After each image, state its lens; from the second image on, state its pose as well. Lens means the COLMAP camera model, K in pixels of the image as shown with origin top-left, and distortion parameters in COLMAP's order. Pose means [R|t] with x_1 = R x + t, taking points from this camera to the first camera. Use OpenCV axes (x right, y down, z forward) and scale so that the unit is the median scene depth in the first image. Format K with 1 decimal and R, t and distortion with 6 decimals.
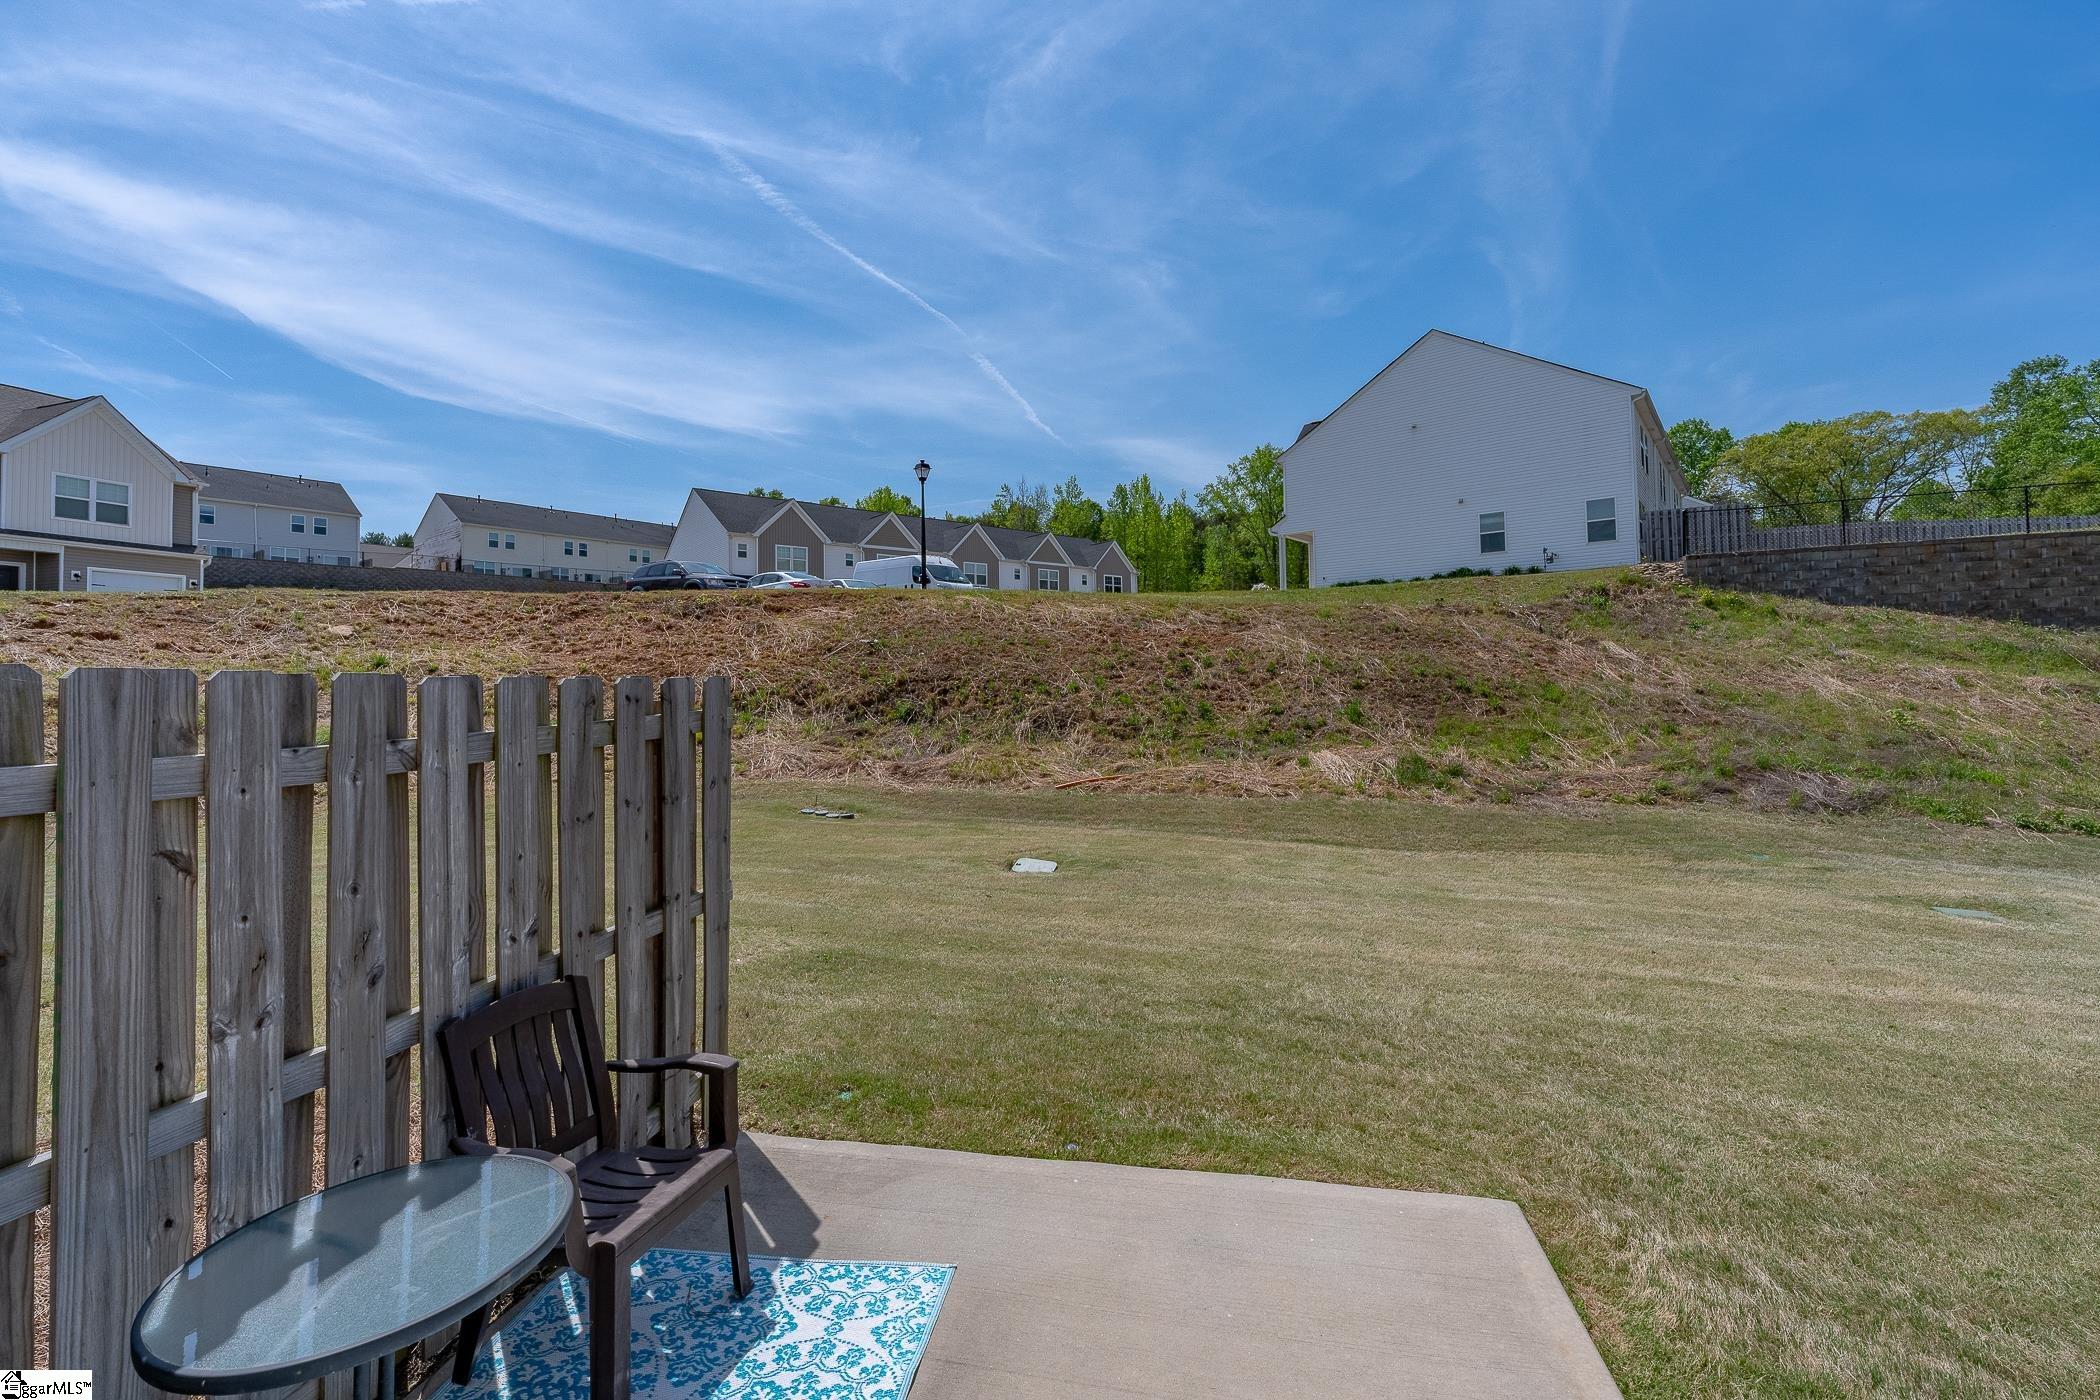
lens RADIAL K [[854.6, 0, 1086.2], [0, 854.6, 661.4], [0, 0, 1]] dist [-0.000818, -0.000268]
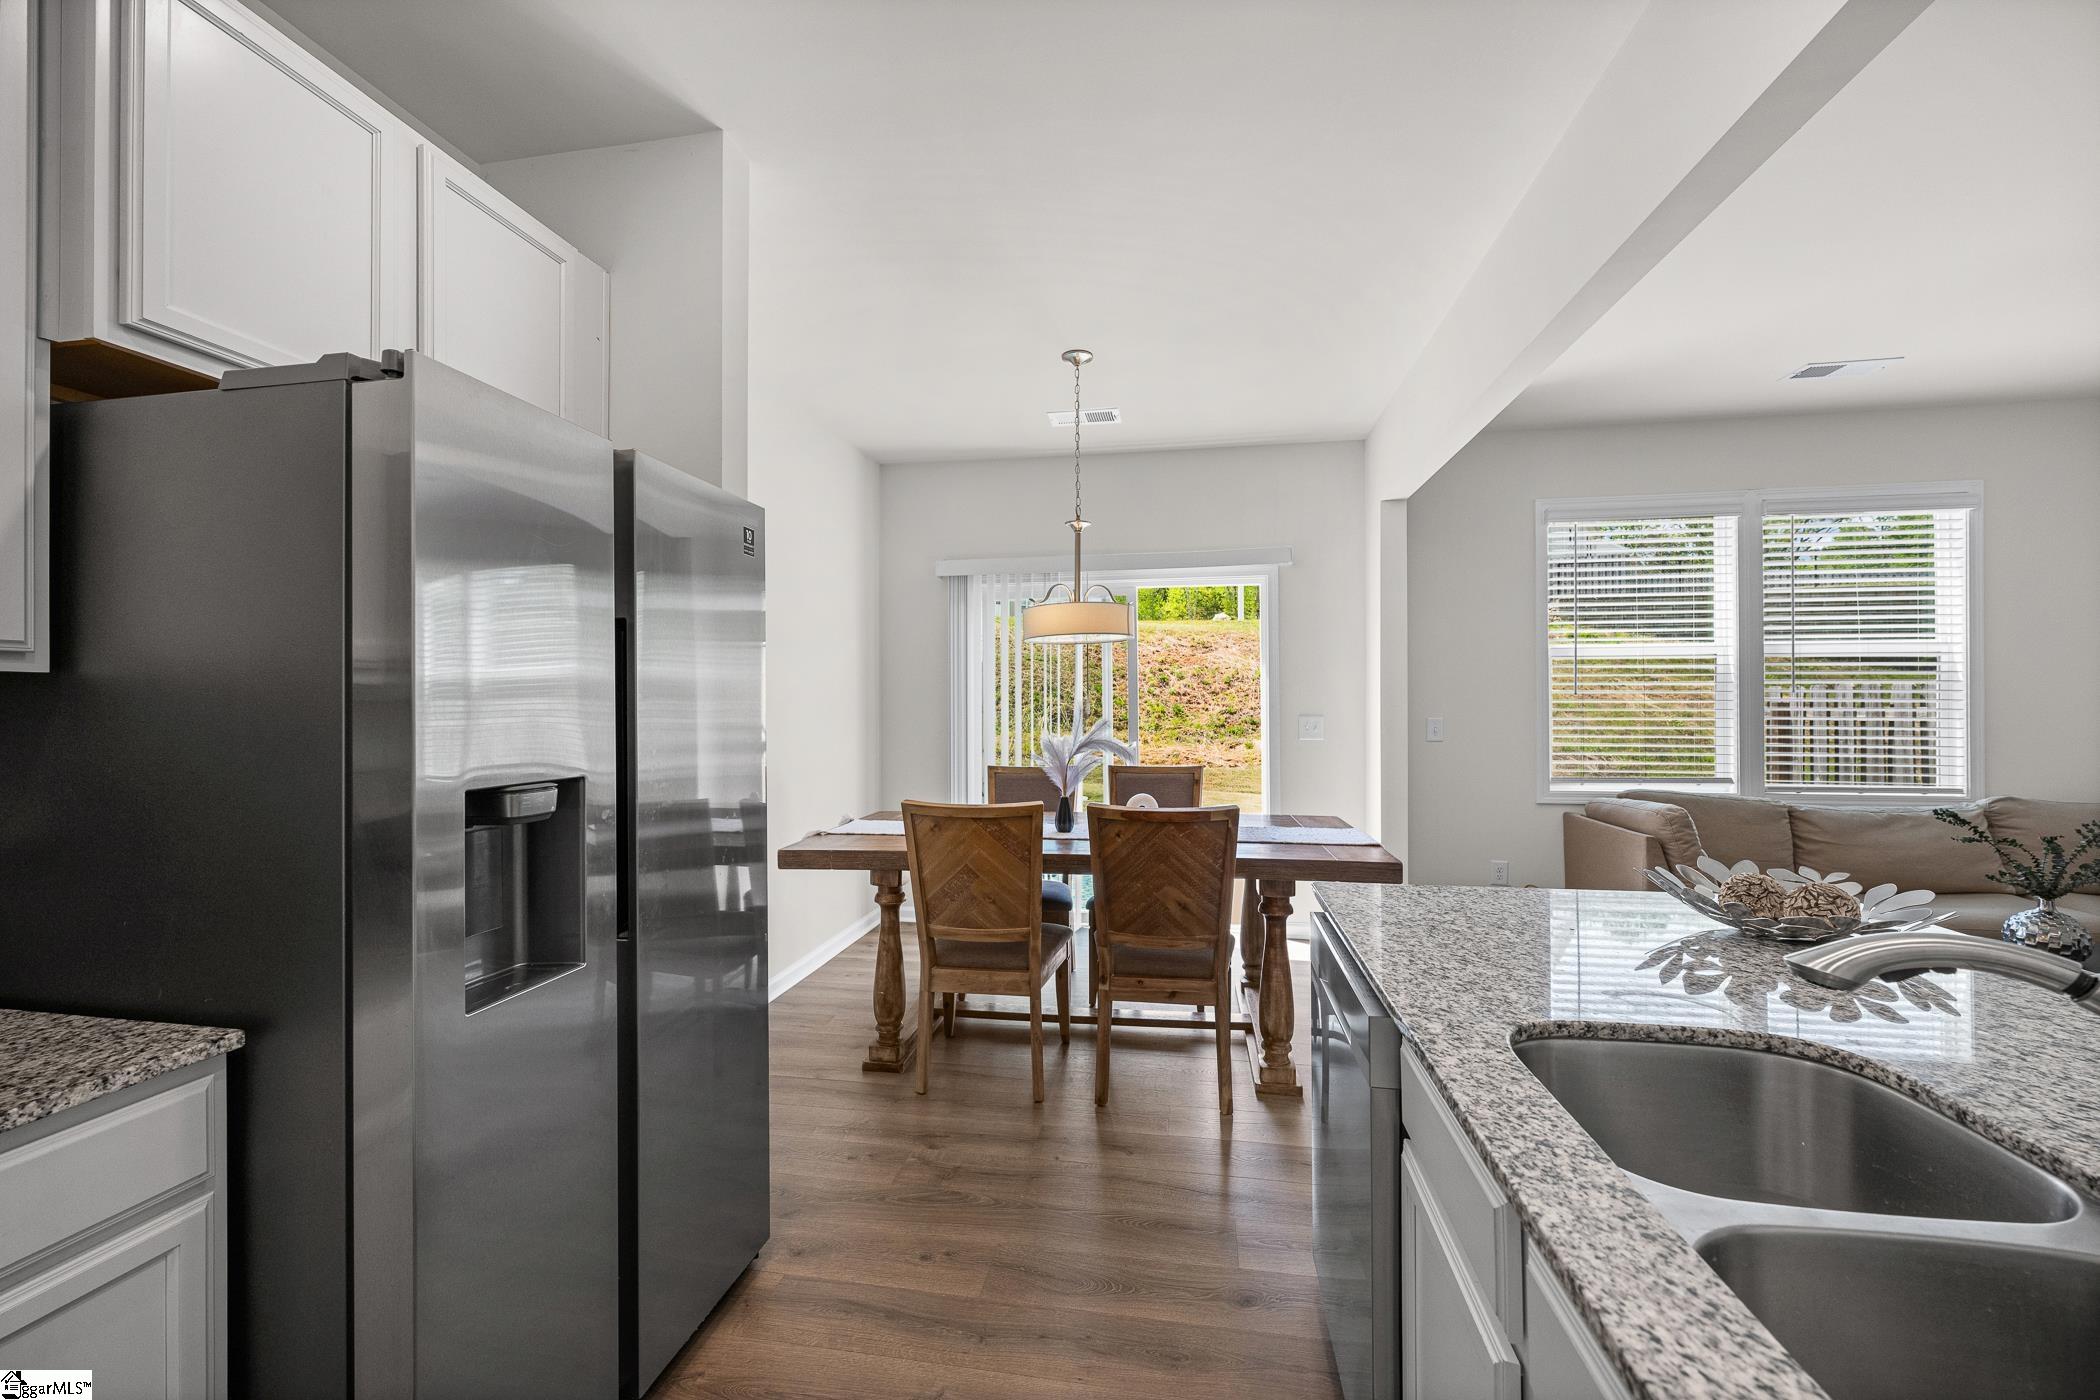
lens RADIAL K [[831.1, 0, 1044.4], [0, 831.1, 701.9], [0, 0, 1]] dist [-0.001826, -0.000525]
pose [[0.999832, 0.017434, -0.005605, -0.063131], [-0.017308, 0.999612, 0.021814, 0.017593], [0.005984, -0.021713, 0.999746, -0.303623]]
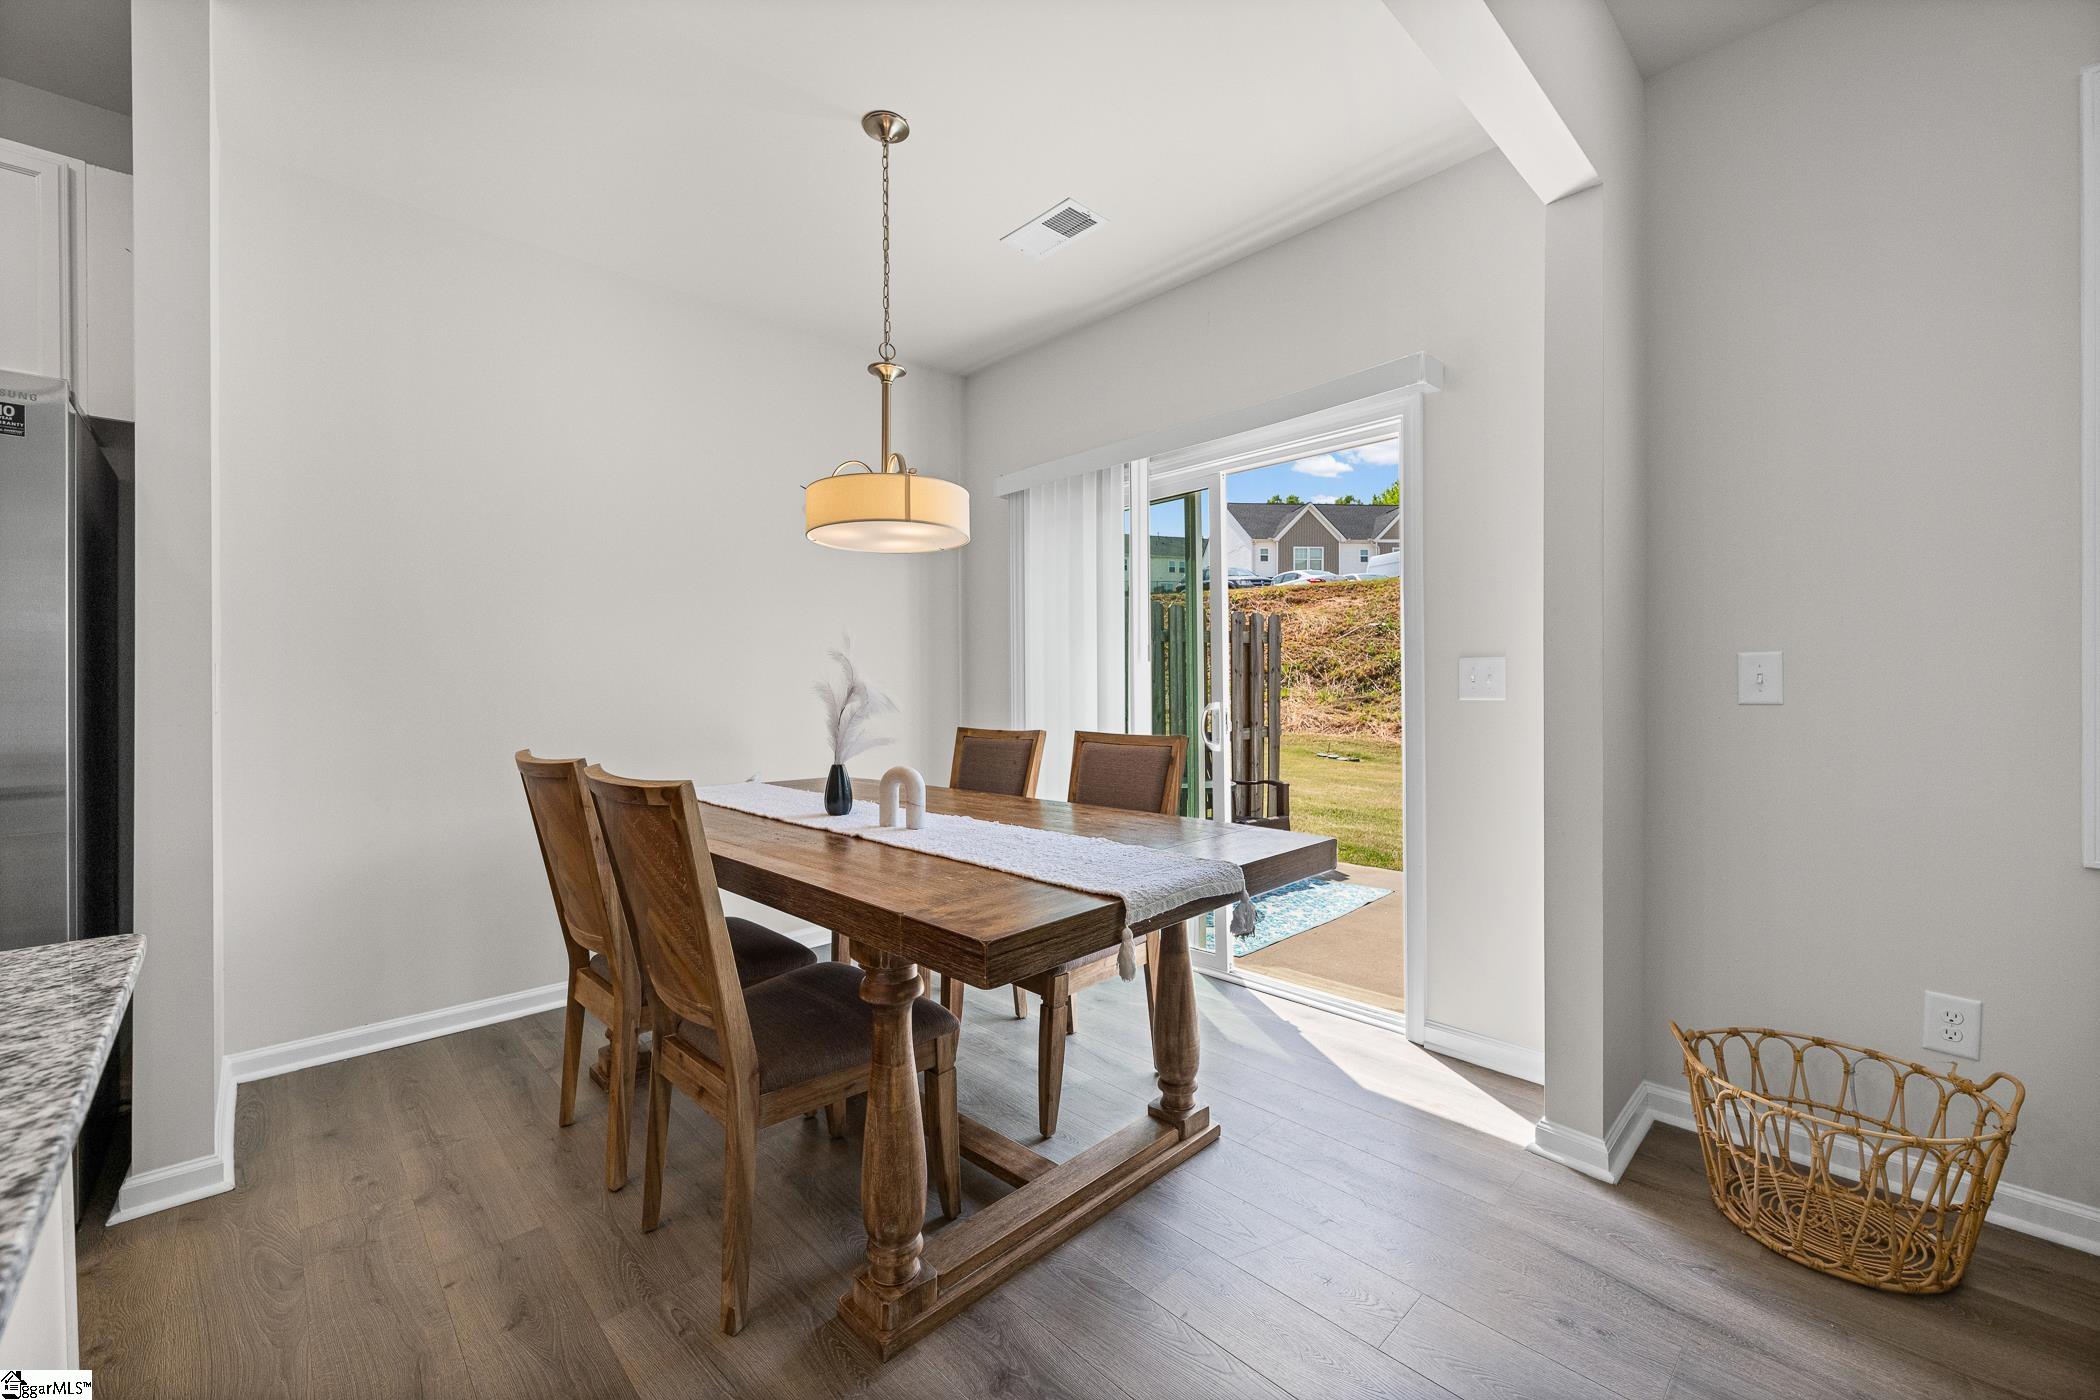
lens RADIAL K [[839.8, 0, 1042.1], [0, 839.8, 692.8], [0, 0, 1]] dist [-0.000568, -0.000236]
pose [[0.803714, 0.019234, -0.594705, 0.060824], [0.003423, 0.999311, 0.036947, 0.028535], [0.595006, -0.031730, 0.803094, -0.187428]]
